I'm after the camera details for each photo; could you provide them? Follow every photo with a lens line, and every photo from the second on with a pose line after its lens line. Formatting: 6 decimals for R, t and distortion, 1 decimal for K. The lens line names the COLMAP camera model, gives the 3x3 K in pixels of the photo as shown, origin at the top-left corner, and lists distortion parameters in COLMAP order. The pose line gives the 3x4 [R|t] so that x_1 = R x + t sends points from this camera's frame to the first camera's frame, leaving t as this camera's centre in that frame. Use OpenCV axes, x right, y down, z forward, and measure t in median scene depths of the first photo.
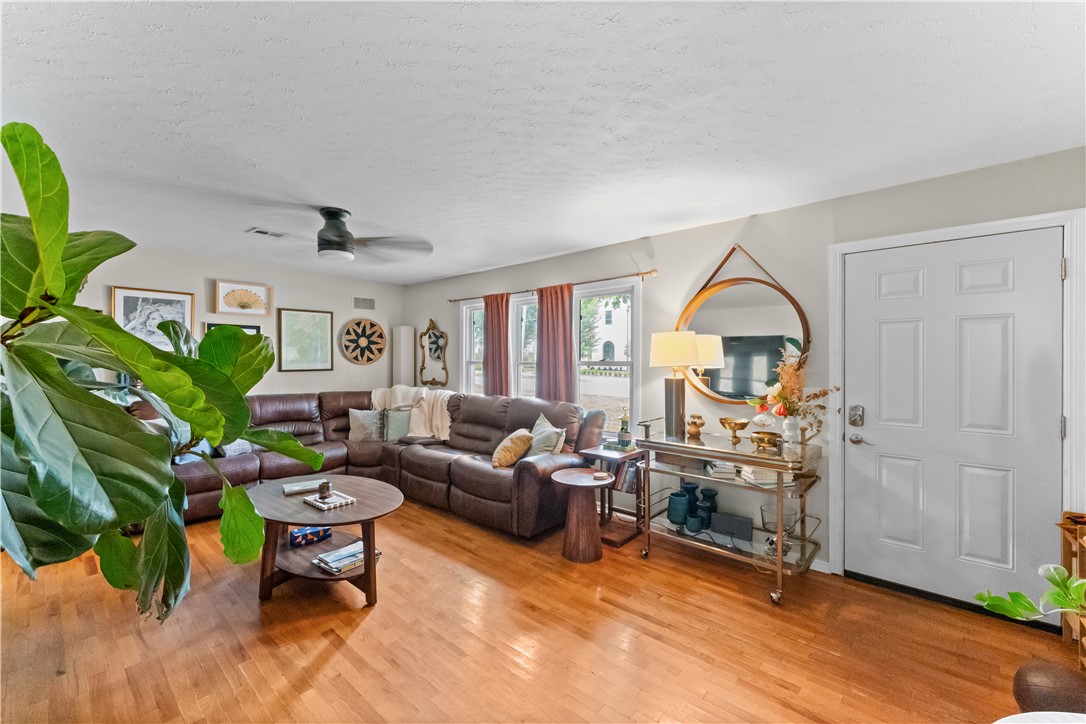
lens RADIAL K [[443.2, 0, 539.5], [0, 443.2, 354.8], [0, 0, 1]] dist [0.001032, -0.000114]
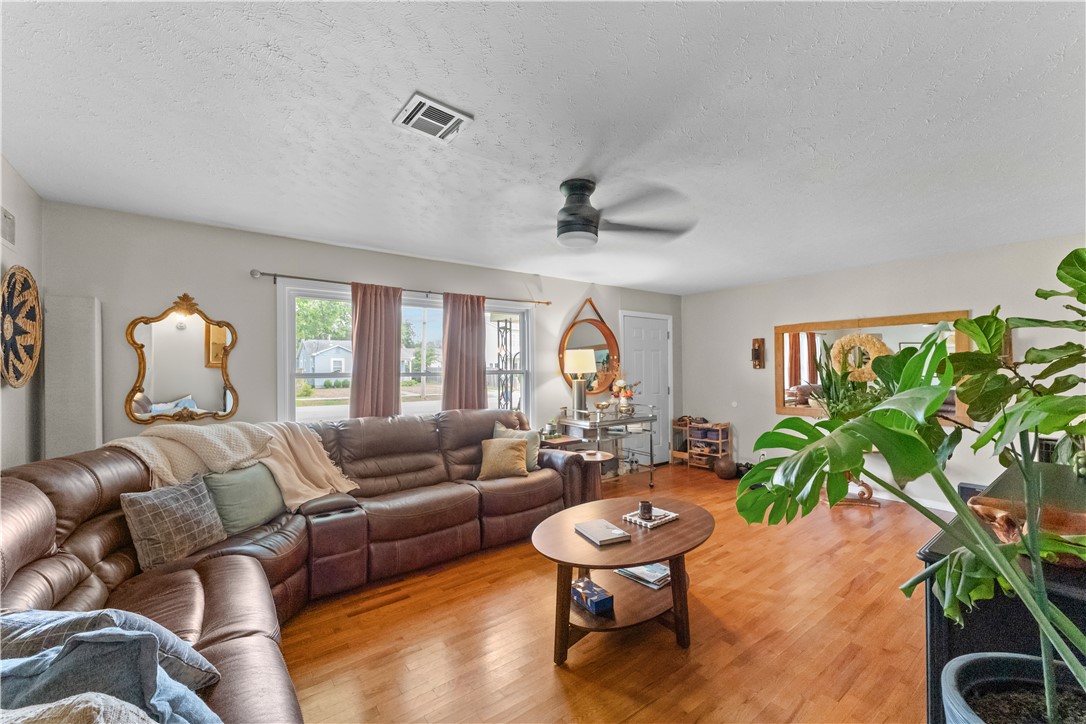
lens RADIAL K [[437.5, 0, 536.2], [0, 437.5, 364.9], [0, 0, 1]] dist [0.000185, -0.000028]
pose [[0.196047, 0.007576, 0.980565, -0.834881], [0.002635, 0.999962, -0.008252, 0.008385], [-0.980591, 0.004202, 0.196019, 0.615671]]
